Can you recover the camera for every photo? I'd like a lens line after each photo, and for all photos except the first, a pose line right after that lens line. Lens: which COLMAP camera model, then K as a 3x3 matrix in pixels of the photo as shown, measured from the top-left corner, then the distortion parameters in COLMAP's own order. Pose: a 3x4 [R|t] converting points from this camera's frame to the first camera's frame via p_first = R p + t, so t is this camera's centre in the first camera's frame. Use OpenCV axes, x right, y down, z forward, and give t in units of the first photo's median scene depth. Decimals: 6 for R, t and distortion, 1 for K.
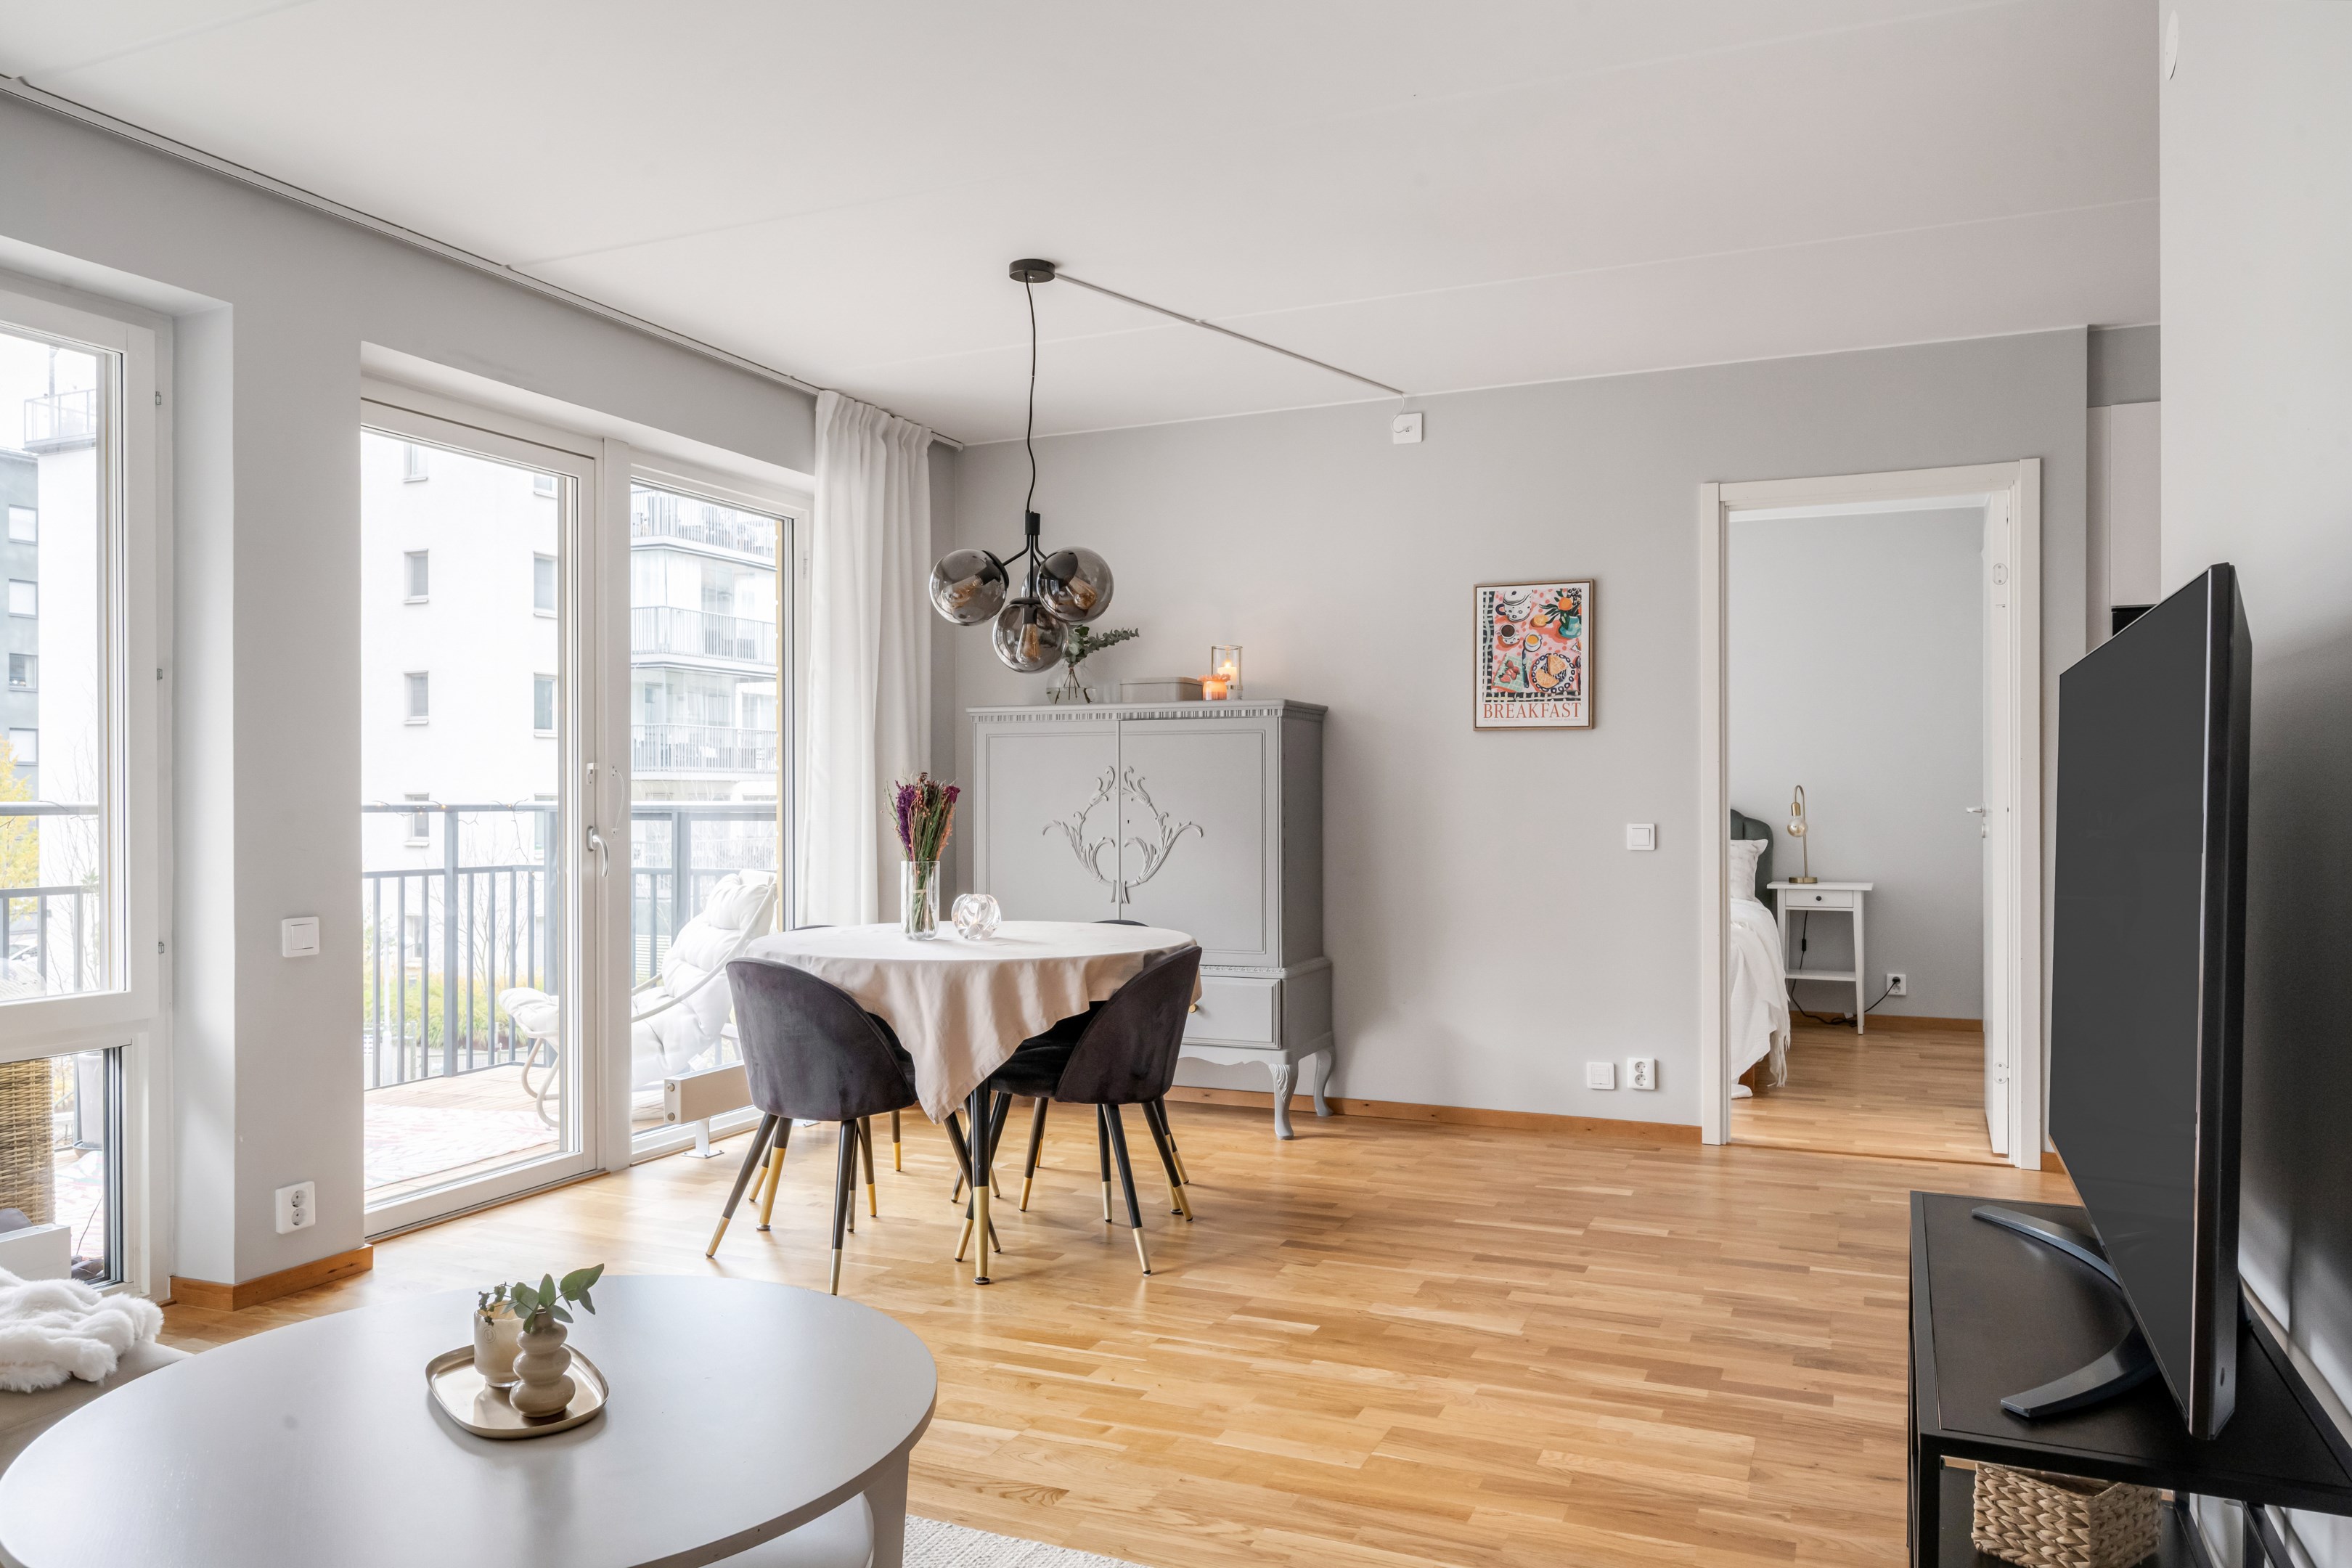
lens RADIAL K [[1611.3, 0, 1182.1], [0, 1611.3, 800.7], [0, 0, 1]] dist [-0.005119, -0.001495]
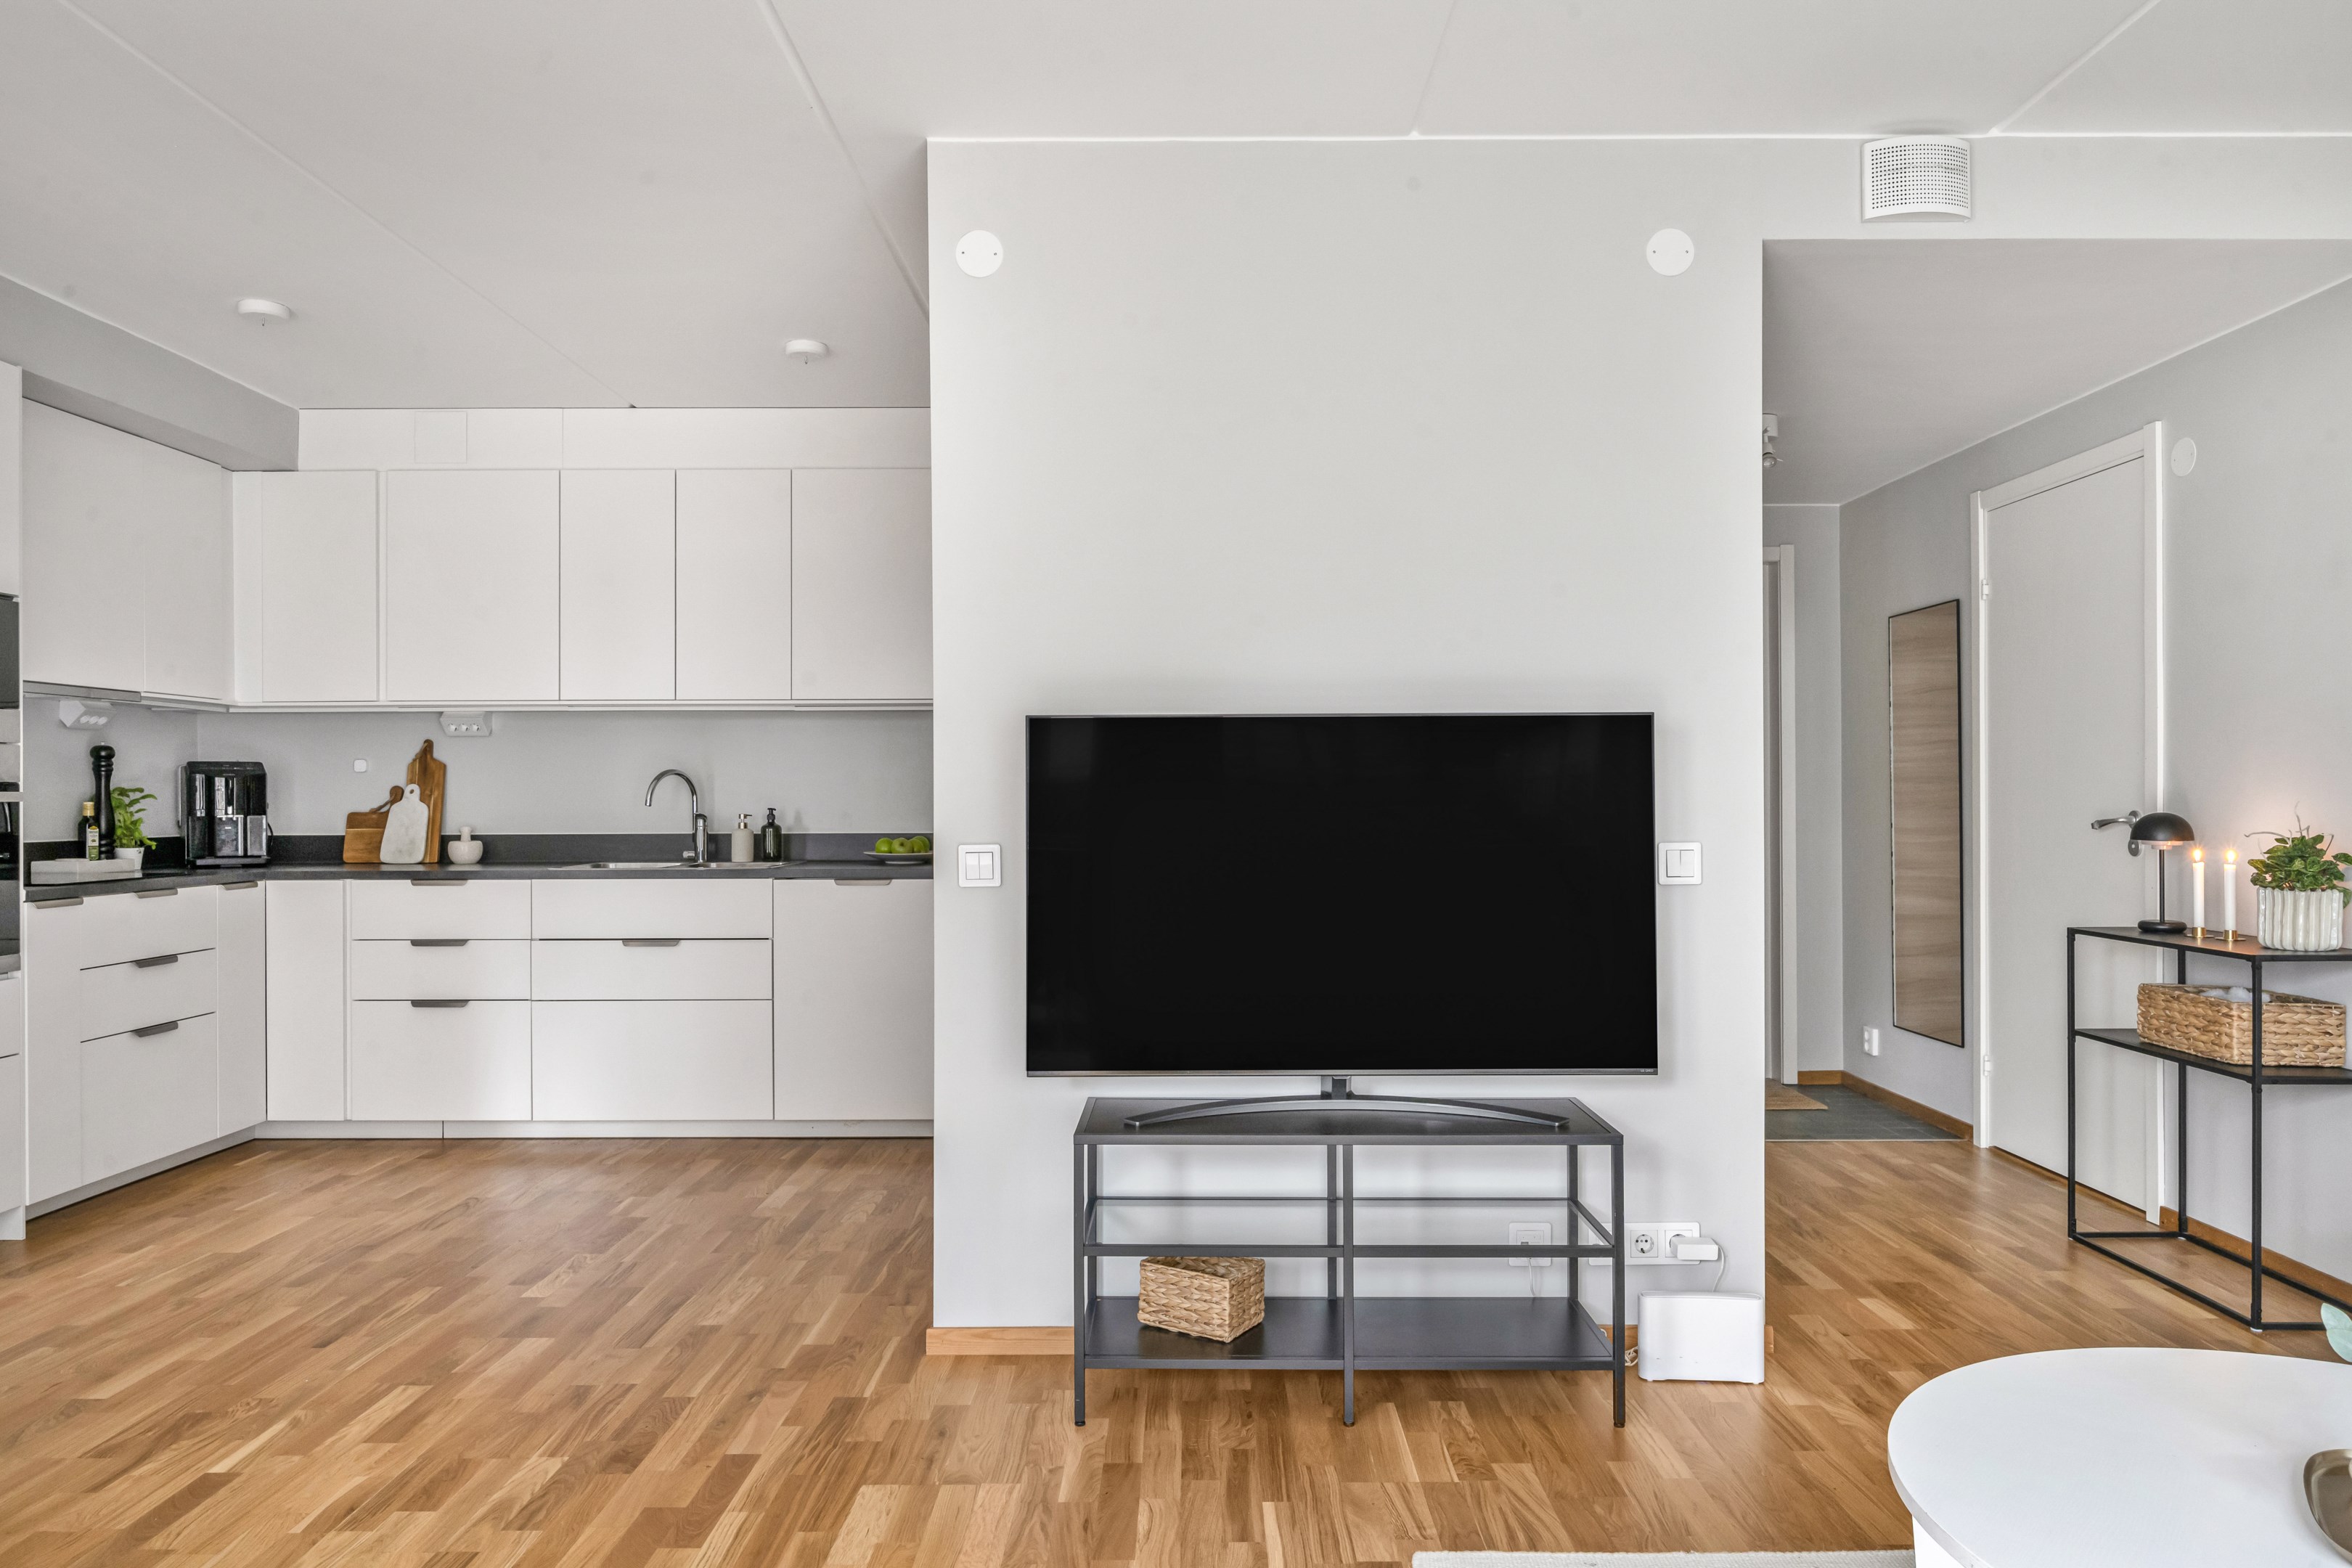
lens RADIAL K [[1538.4, 0, 1178.8], [0, 1538.4, 792.9], [0, 0, 1]] dist [-0.004709, 0.000852]
pose [[-0.389465, 0.005498, 0.921025, -0.314637], [0.006649, 0.999973, -0.003158, -0.005757], [-0.921017, 0.004894, -0.389491, 0.667485]]
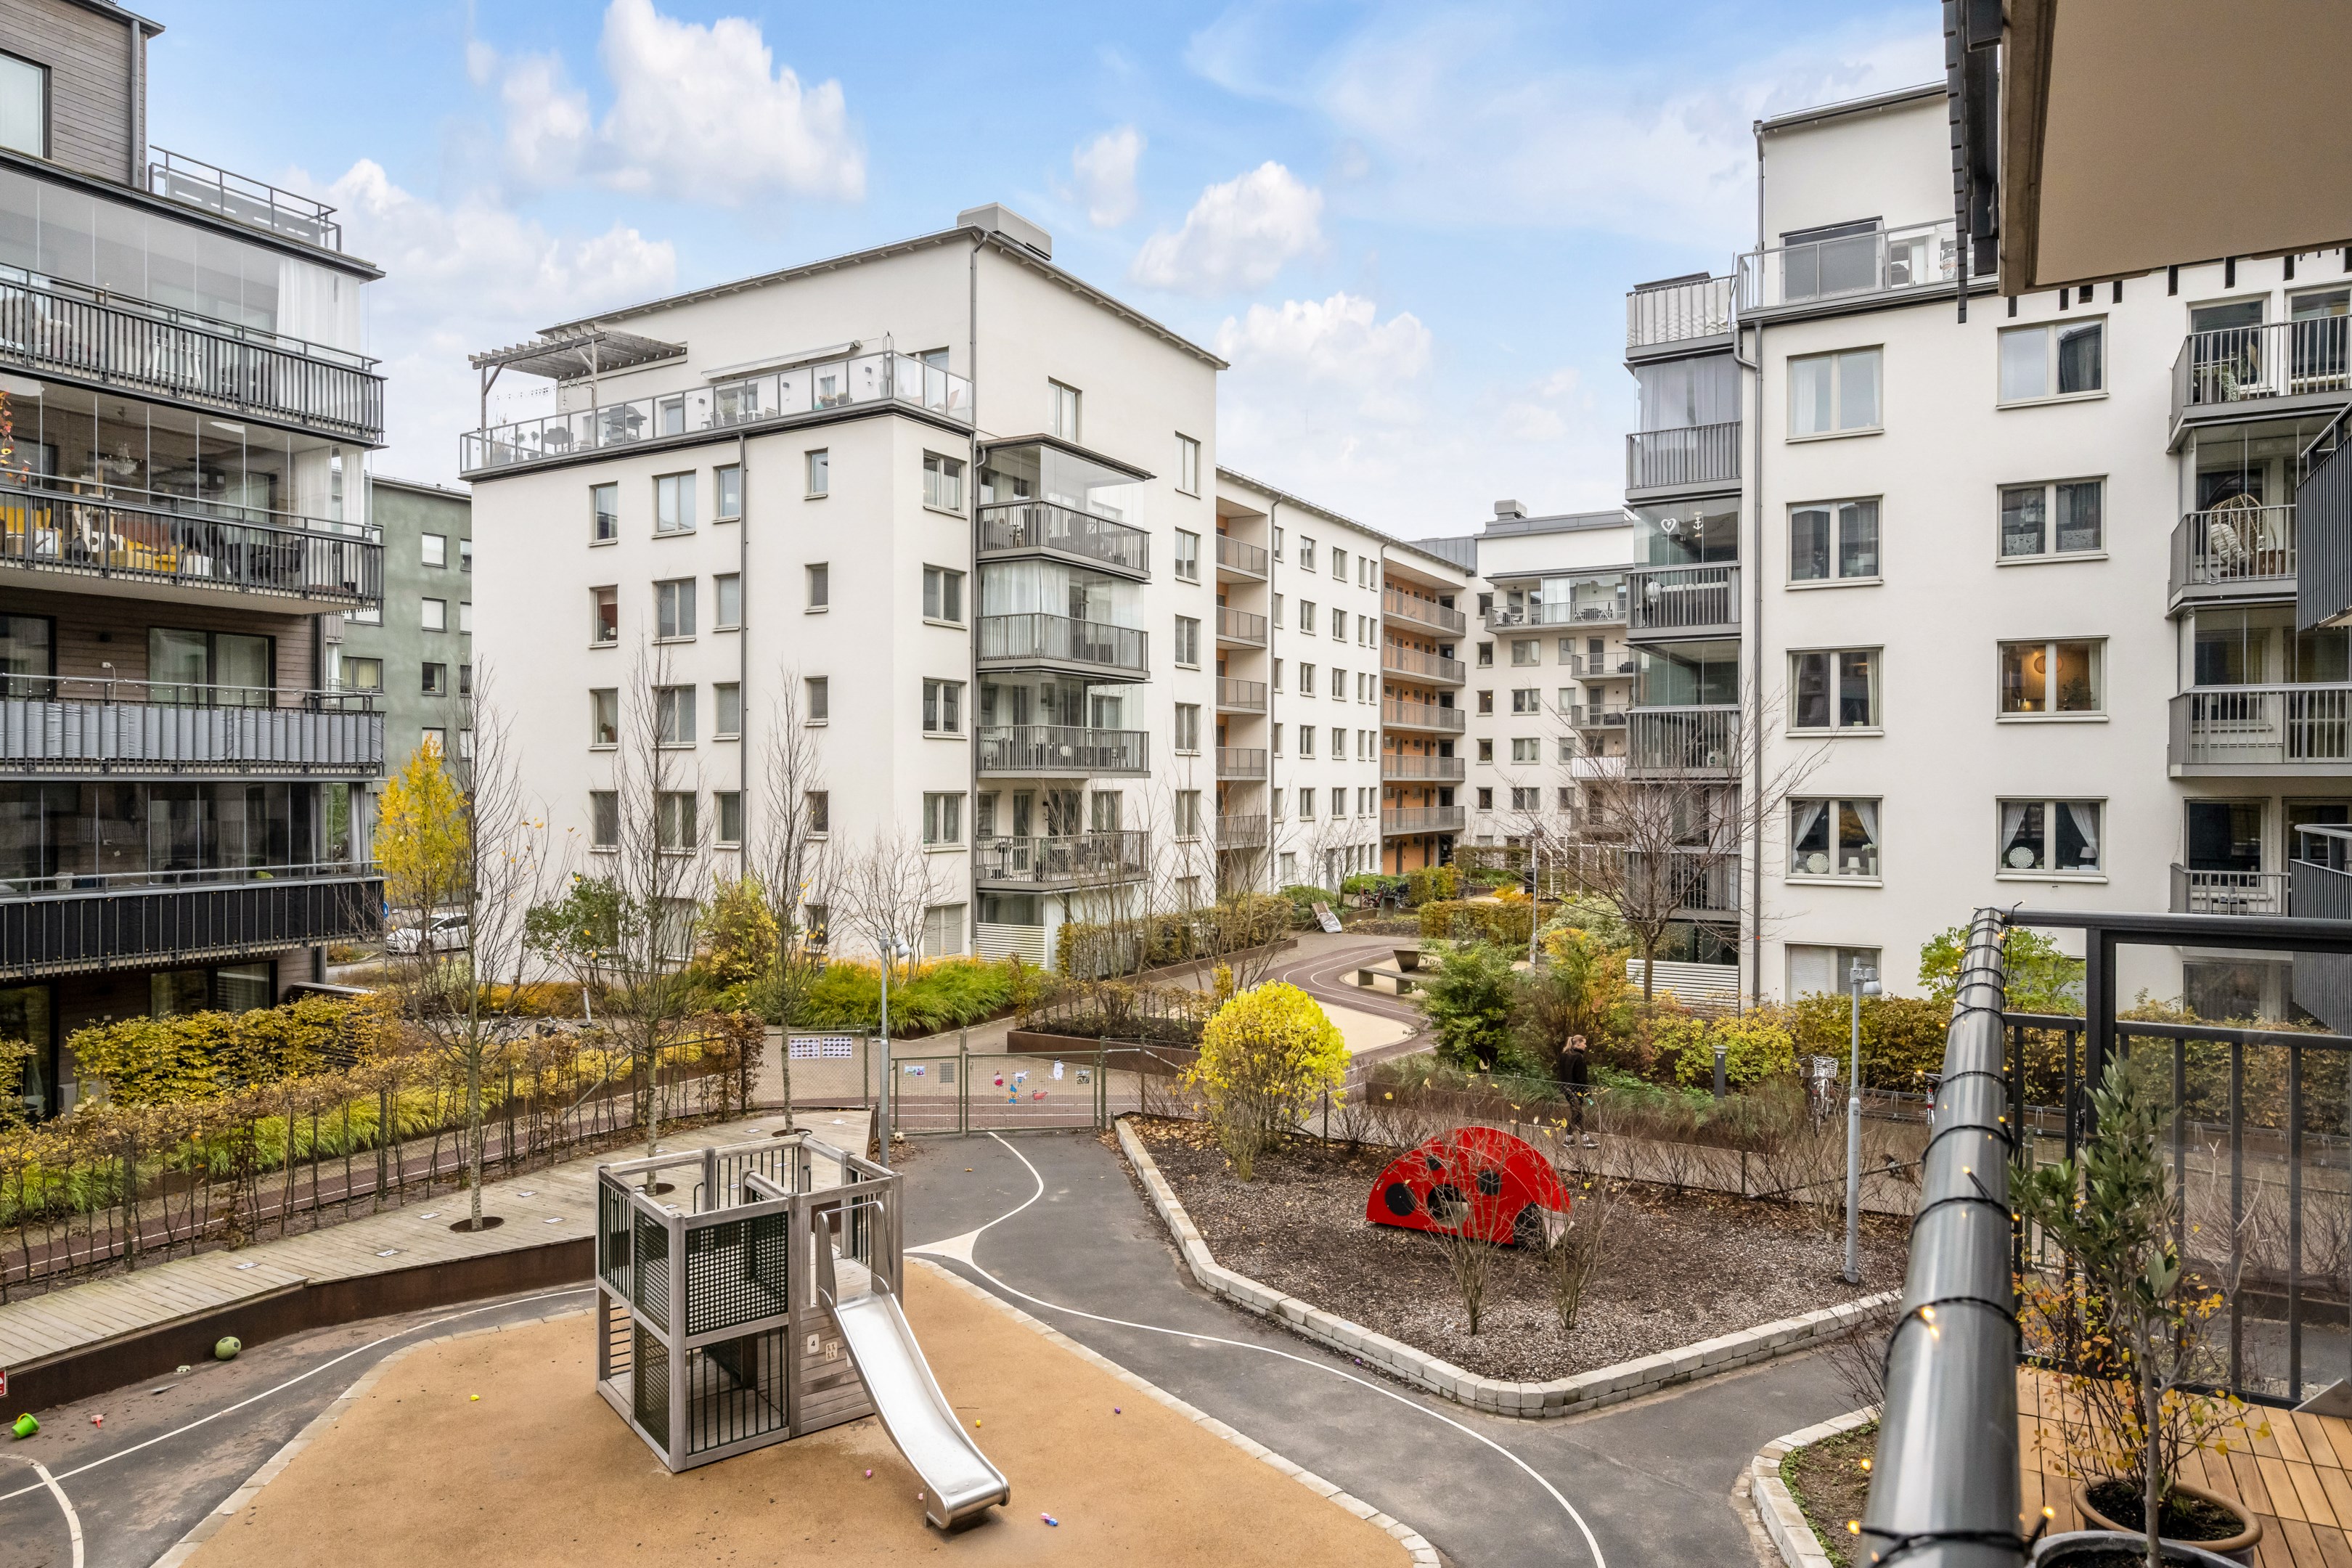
lens RADIAL K [[1419.8, 0, 1184.5], [0, 1419.8, 787.8], [0, 0, 1]] dist [-0.004209, -0.000507]
pose [[0.993944, 0.002947, -0.109852, -0.929448], [-0.002806, 0.999995, 0.001436, -0.061554], [0.109855, -0.001119, 0.993947, 0.642814]]
